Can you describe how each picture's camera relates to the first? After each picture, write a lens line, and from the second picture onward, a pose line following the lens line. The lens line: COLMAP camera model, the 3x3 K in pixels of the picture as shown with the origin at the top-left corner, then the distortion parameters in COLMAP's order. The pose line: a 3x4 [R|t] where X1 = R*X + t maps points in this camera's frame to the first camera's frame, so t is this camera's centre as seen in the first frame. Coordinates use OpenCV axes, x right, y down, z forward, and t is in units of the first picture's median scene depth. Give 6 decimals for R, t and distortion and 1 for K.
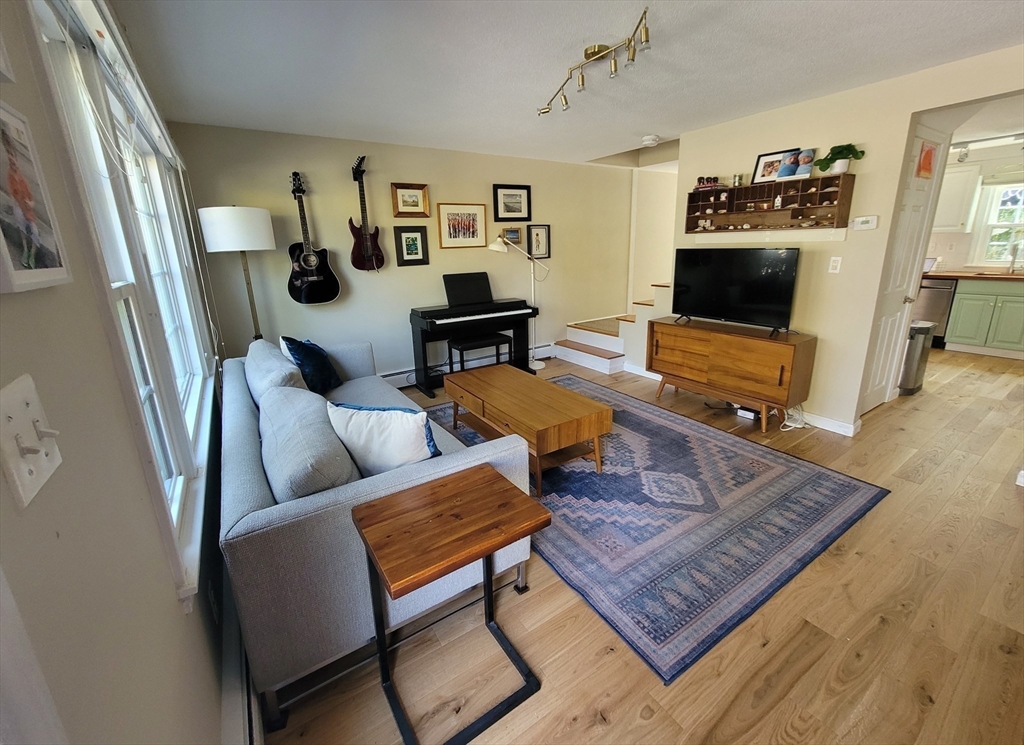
lens RADIAL K [[418.6, 0, 509.5], [0, 418.6, 356.5], [0, 0, 1]] dist [-0.010561, -0.000005]
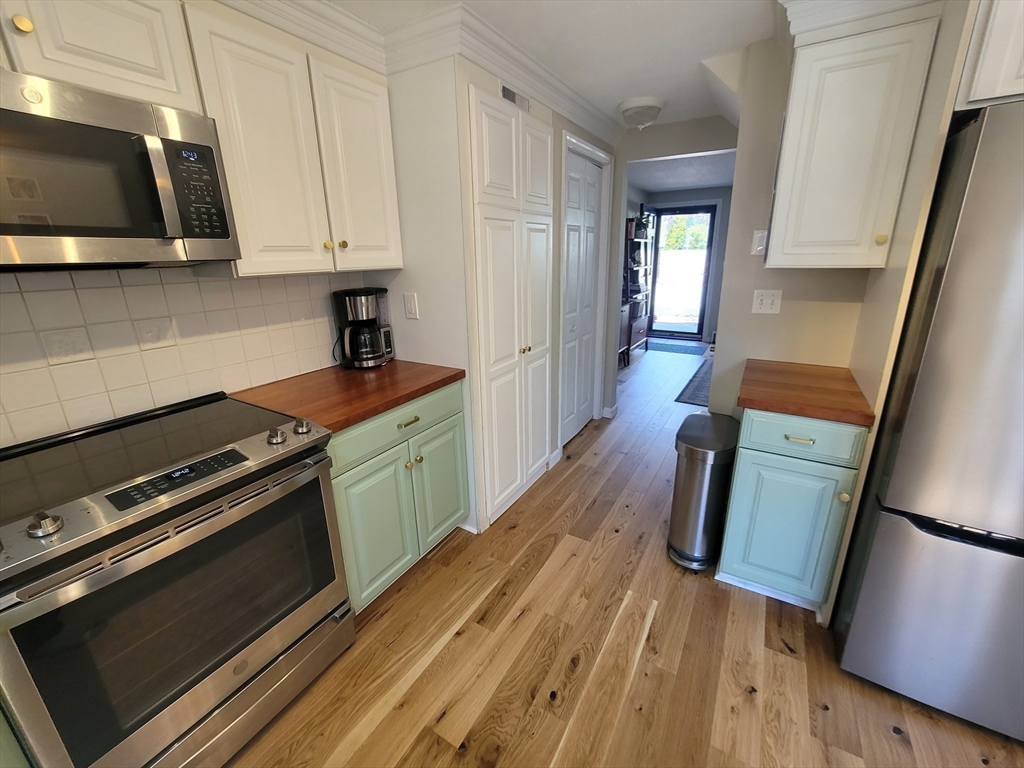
lens RADIAL K [[420.5, 0, 512.7], [0, 420.5, 379.1], [0, 0, 1]] dist [-0.007679, 0.002899]
pose [[-0.899272, 0.169438, -0.403237, 1.746556], [-0.068911, 0.855519, 0.513164, -0.489122], [0.431927, 0.489262, -0.757669, 1.566377]]
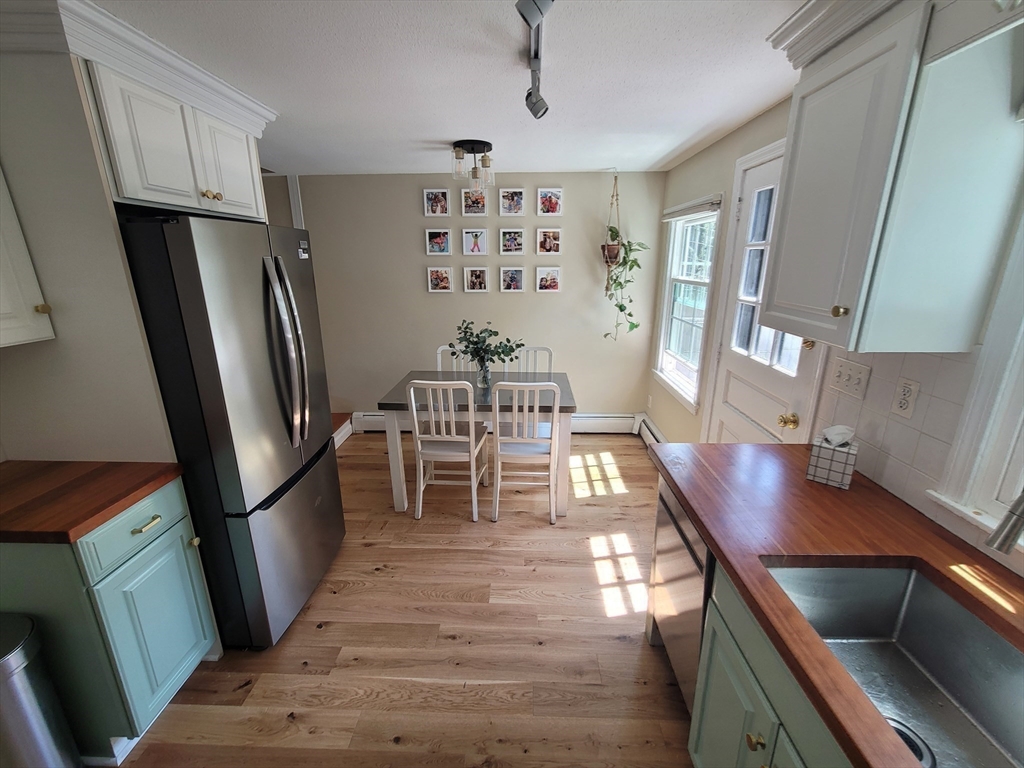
lens RADIAL K [[420.5, 0, 512.7], [0, 420.5, 379.1], [0, 0, 1]] dist [-0.007679, 0.002899]
pose [[0.822327, 0.182685, -0.538892, 1.794910], [-0.168438, 0.982768, 0.076129, -0.452578], [0.543514, 0.028167, 0.838928, 1.197893]]
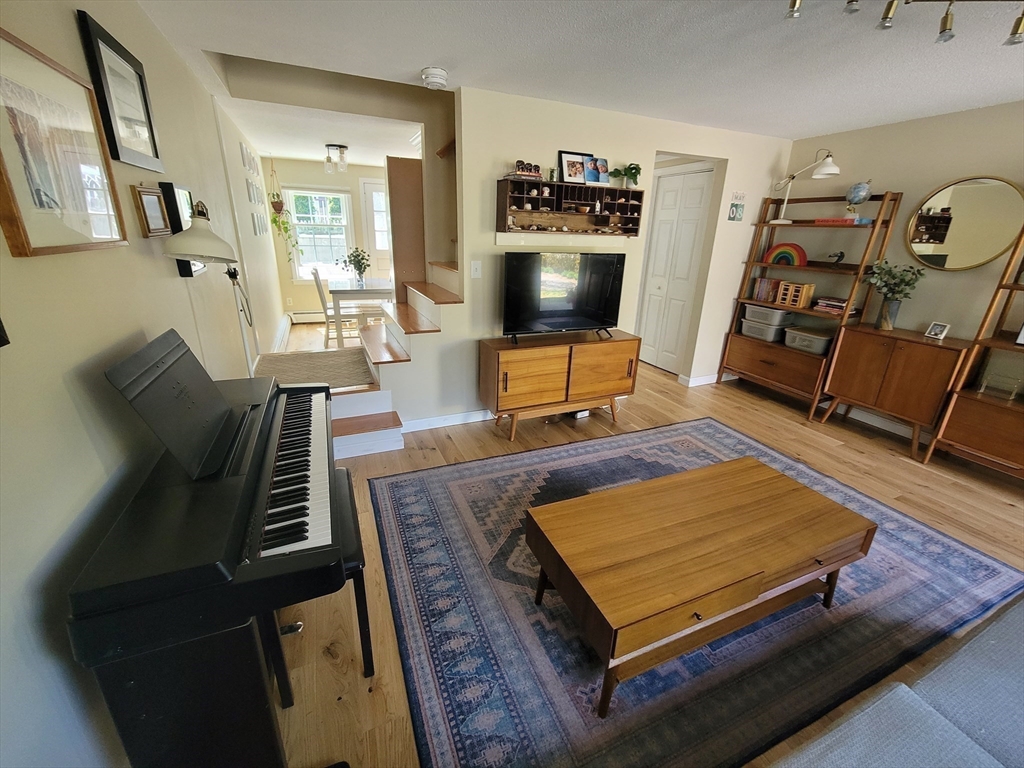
lens RADIAL K [[420.5, 0, 512.7], [0, 420.5, 379.1], [0, 0, 1]] dist [-0.007679, 0.002899]
pose [[0.163230, -0.293025, 0.942068, -0.475294], [0.223555, 0.941023, 0.253965, -0.279851], [-0.960926, 0.169150, 0.219110, 1.036527]]
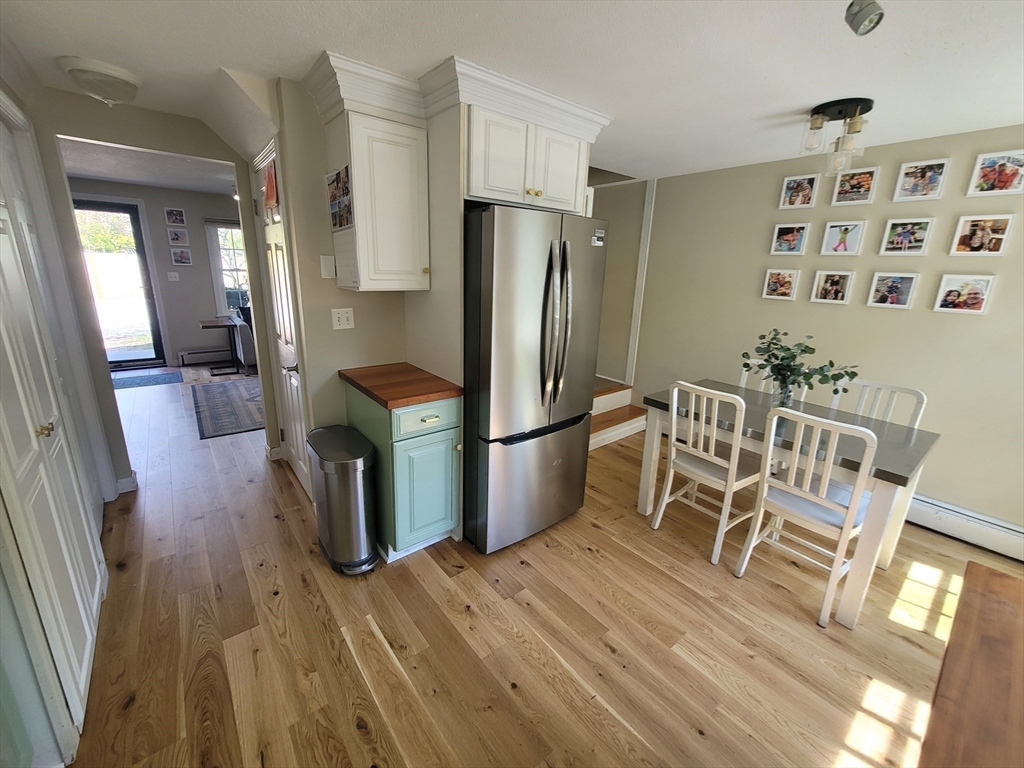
lens RADIAL K [[420.5, 0, 512.7], [0, 420.5, 379.1], [0, 0, 1]] dist [-0.007679, 0.002899]
pose [[0.104975, 0.291574, -0.950771, 1.881180], [-0.294018, 0.922413, 0.250415, -0.459390], [0.950018, 0.253257, 0.182558, 1.355309]]
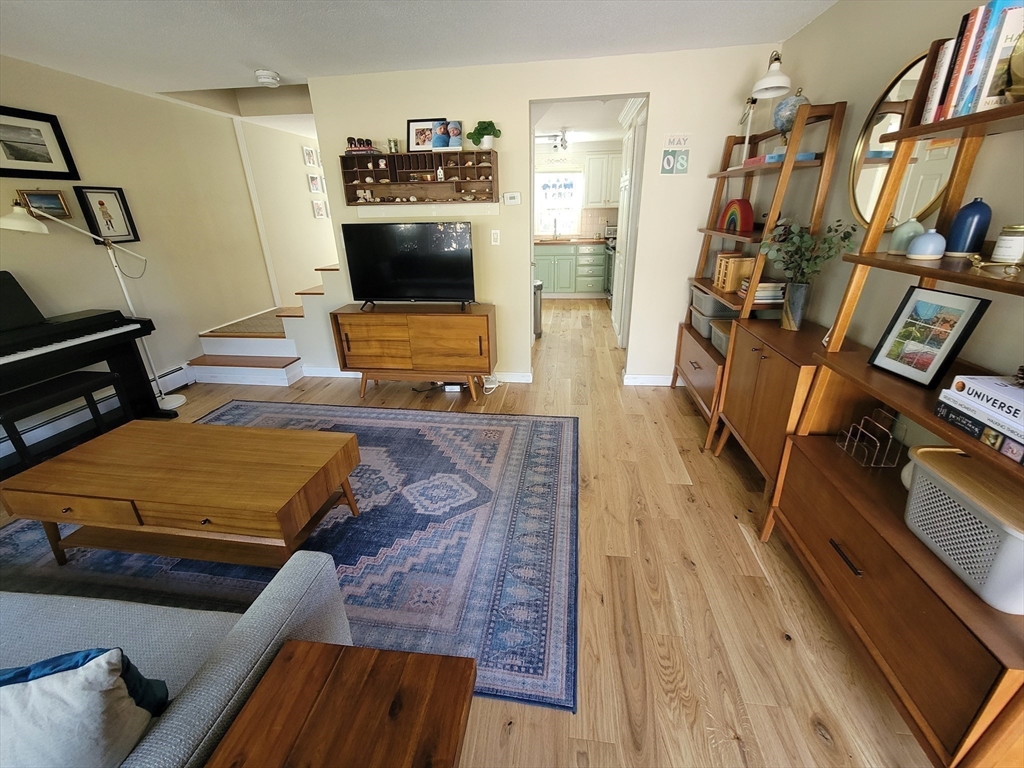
lens RADIAL K [[420.5, 0, 512.7], [0, 420.5, 379.1], [0, 0, 1]] dist [-0.007679, 0.002899]
pose [[0.651556, -0.268126, 0.709637, -0.077219], [0.196058, 0.963191, 0.183916, -0.051821], [-0.732828, 0.019299, 0.680140, 0.206349]]
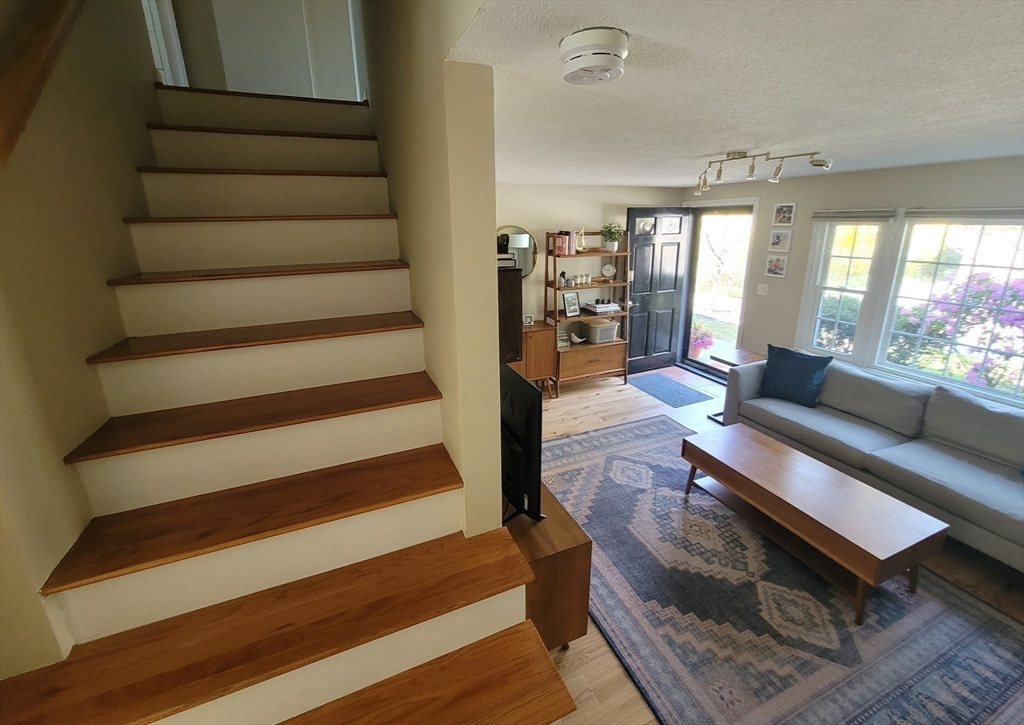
lens RADIAL K [[420.1, 0, 511.4], [0, 420.1, 333.1], [0, 0, 1]] dist [-0.002934, -0.000822]
pose [[-0.983379, -0.005067, 0.181495, 0.425508], [0.085679, 0.868365, 0.488468, -0.633236], [-0.160079, 0.495899, -0.853498, 1.624715]]
